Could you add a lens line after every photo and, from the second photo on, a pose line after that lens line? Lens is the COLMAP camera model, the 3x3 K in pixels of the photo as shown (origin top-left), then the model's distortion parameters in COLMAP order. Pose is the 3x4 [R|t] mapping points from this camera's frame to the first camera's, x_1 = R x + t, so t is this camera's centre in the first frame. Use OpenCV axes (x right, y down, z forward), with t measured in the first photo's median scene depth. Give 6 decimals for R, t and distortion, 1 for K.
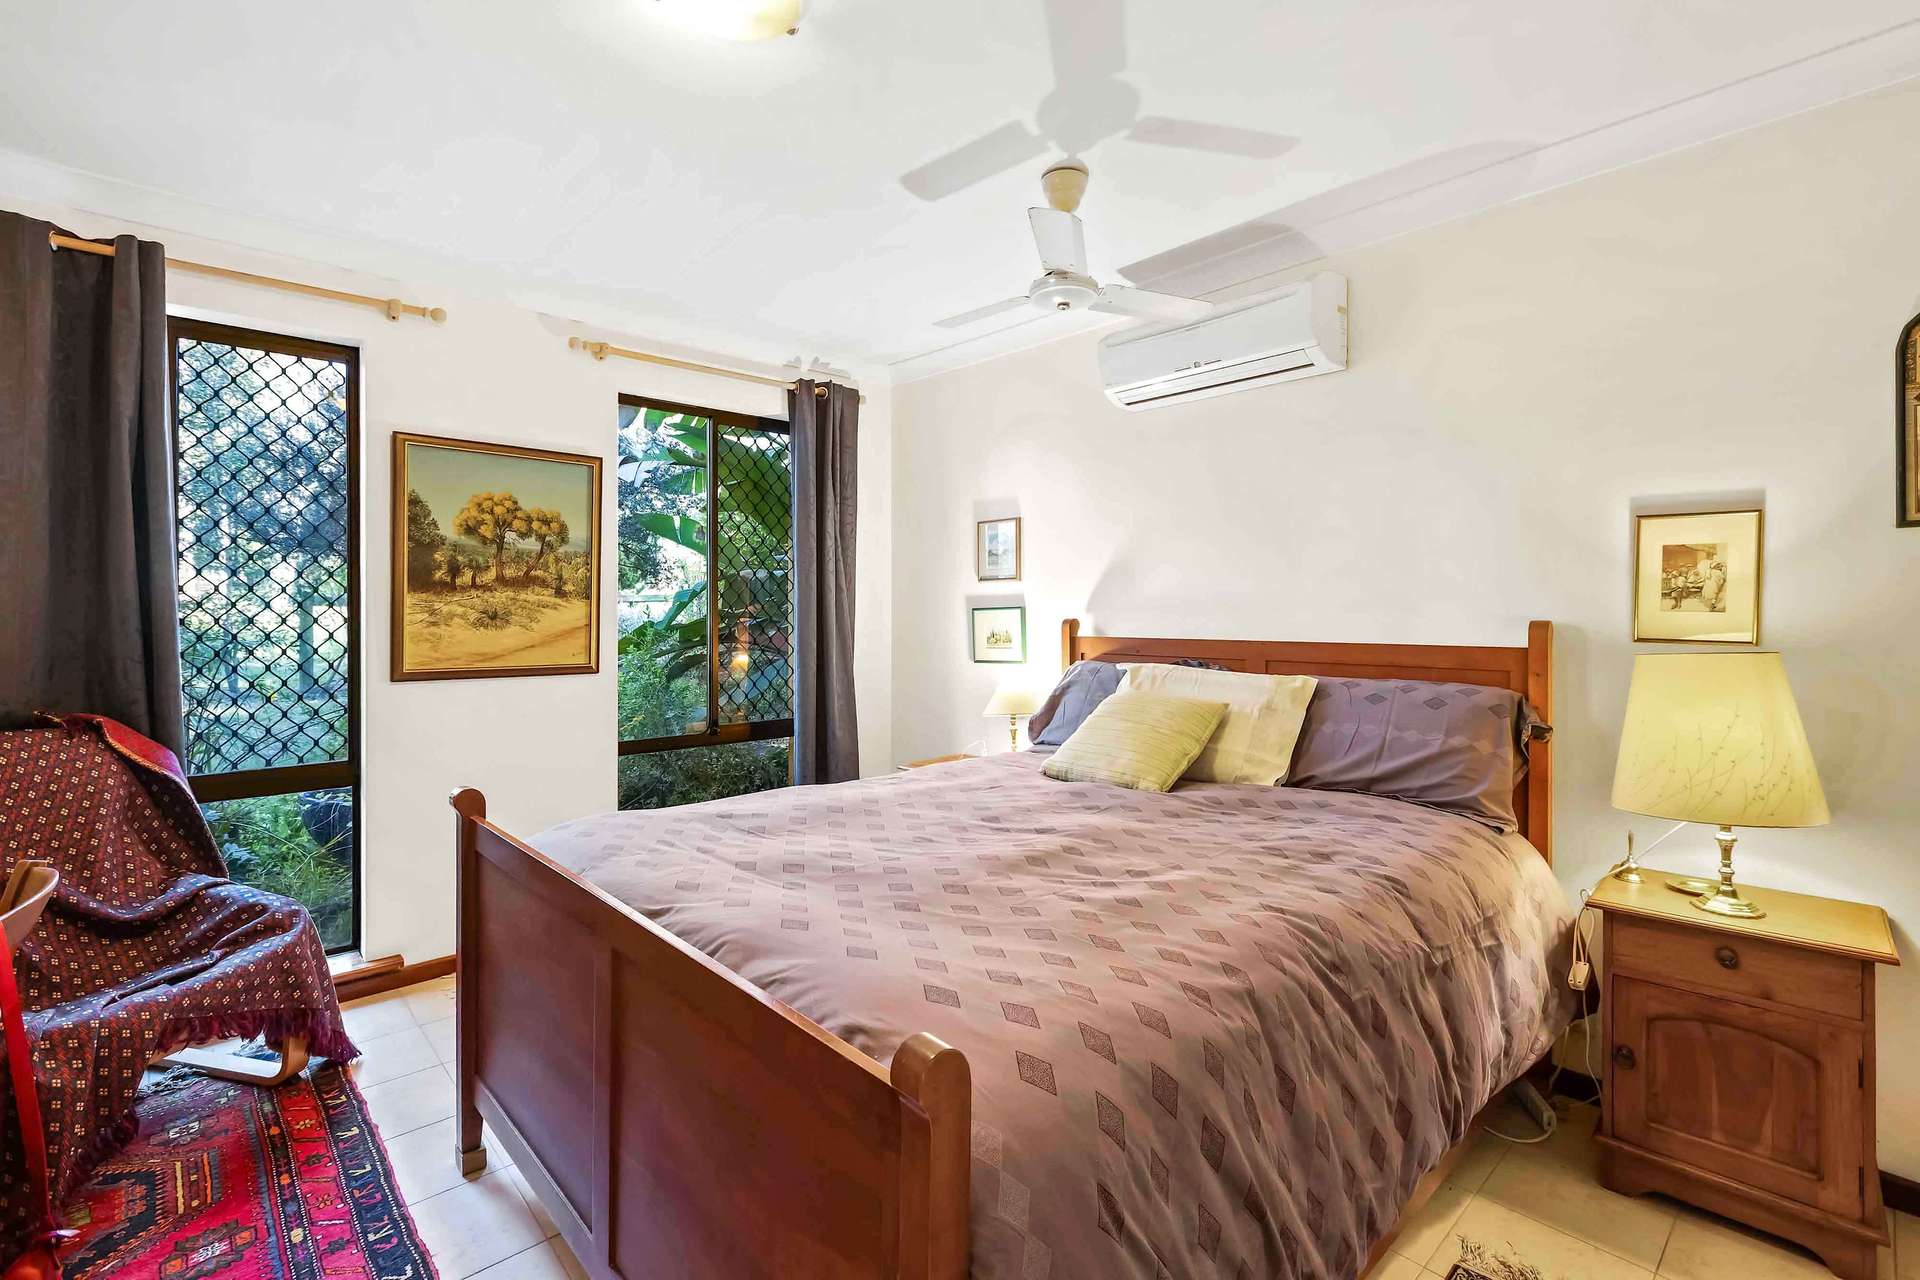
lens RADIAL K [[843.7, 0, 962.1], [0, 843.7, 630.7], [0, 0, 1]] dist [-0.000042, -0.000038]
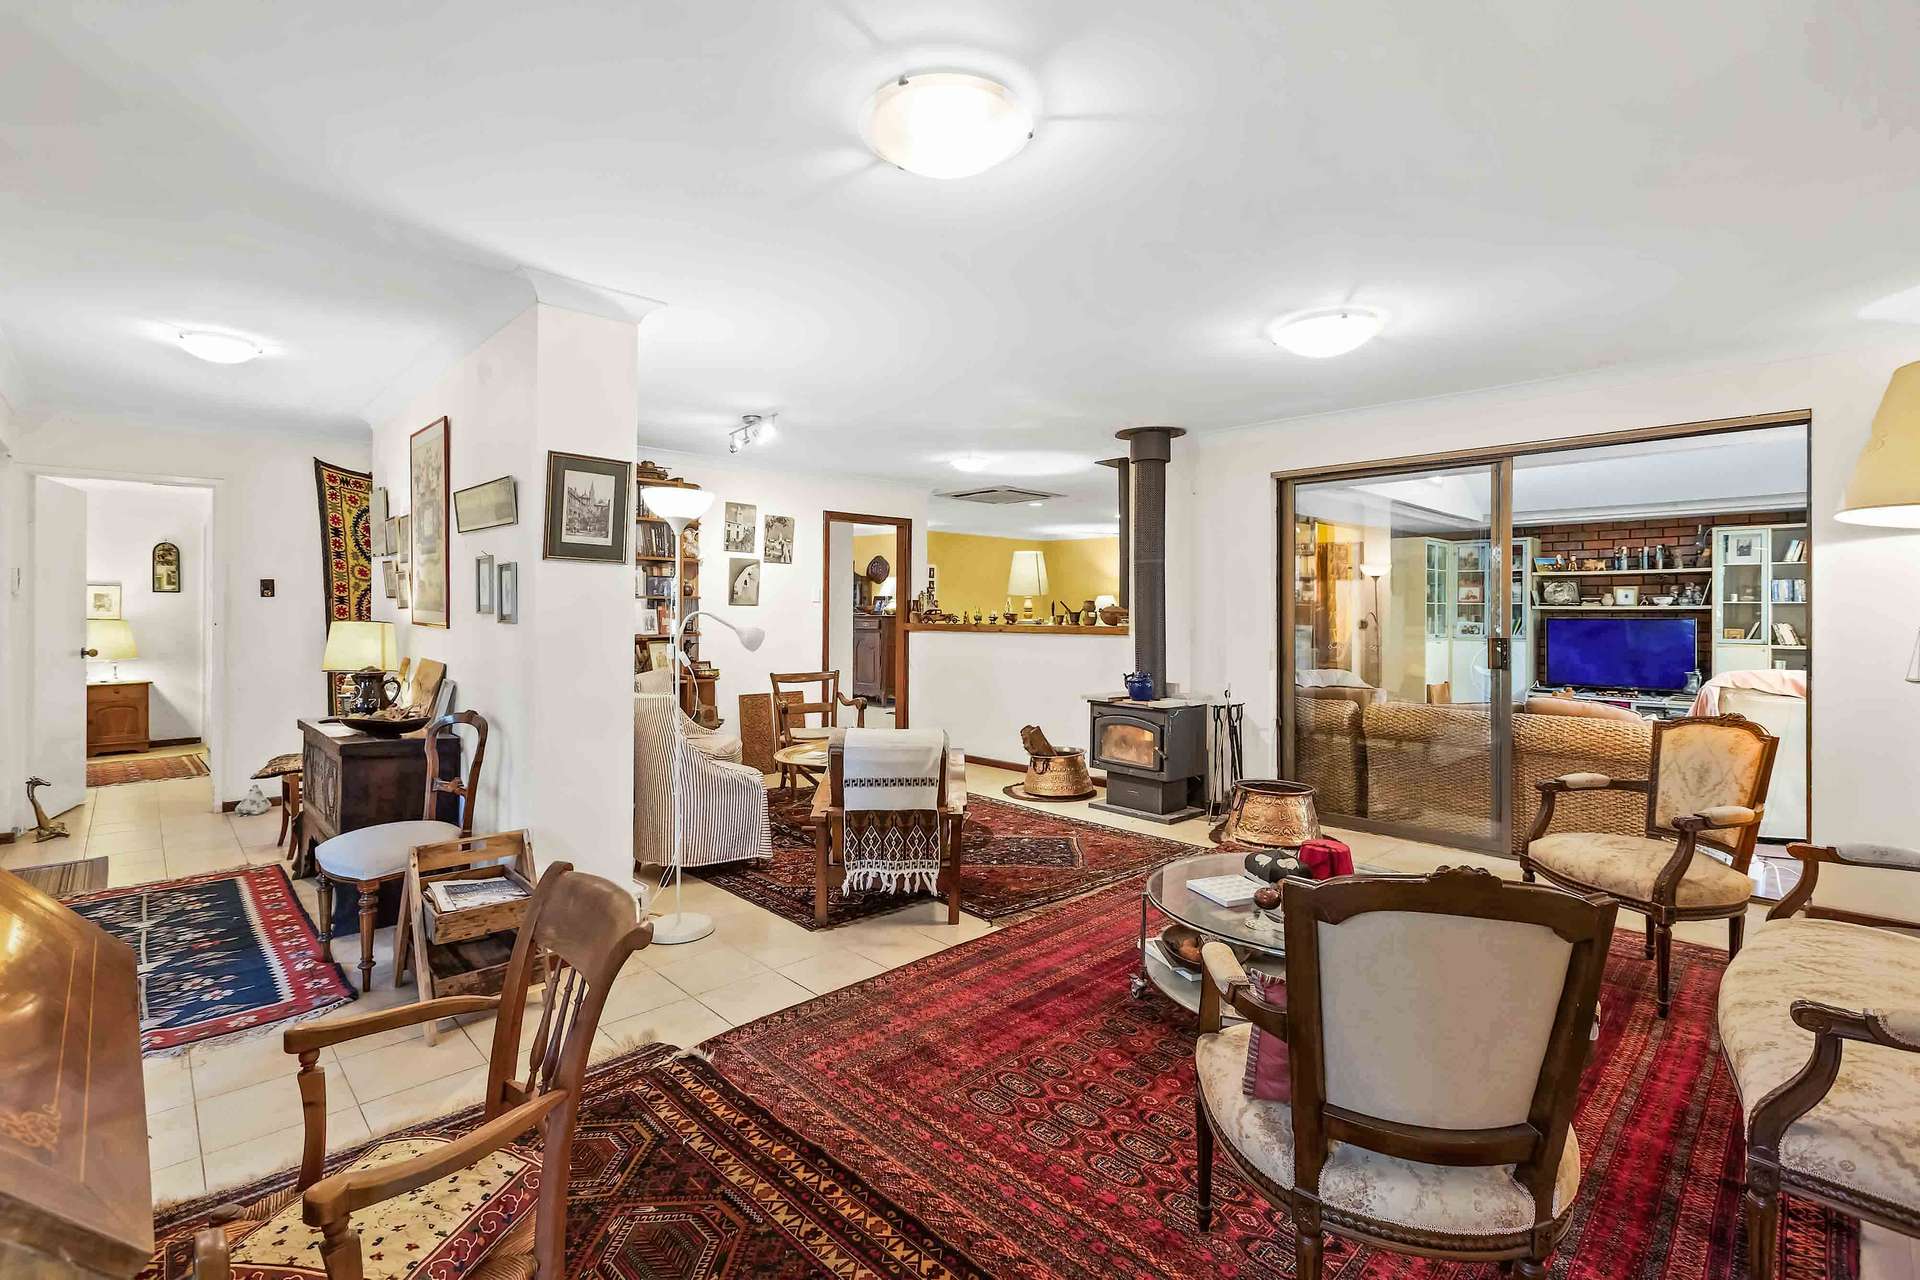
lens RADIAL K [[843.7, 0, 963.6], [0, 843.7, 619.3], [0, 0, 1]] dist [-0.000042, -0.000038]
pose [[-0.009465, -0.003438, 0.999949, -3.142100], [0.007389, 0.999967, 0.003508, 0.032300], [-0.999928, 0.007422, -0.009440, -3.006884]]
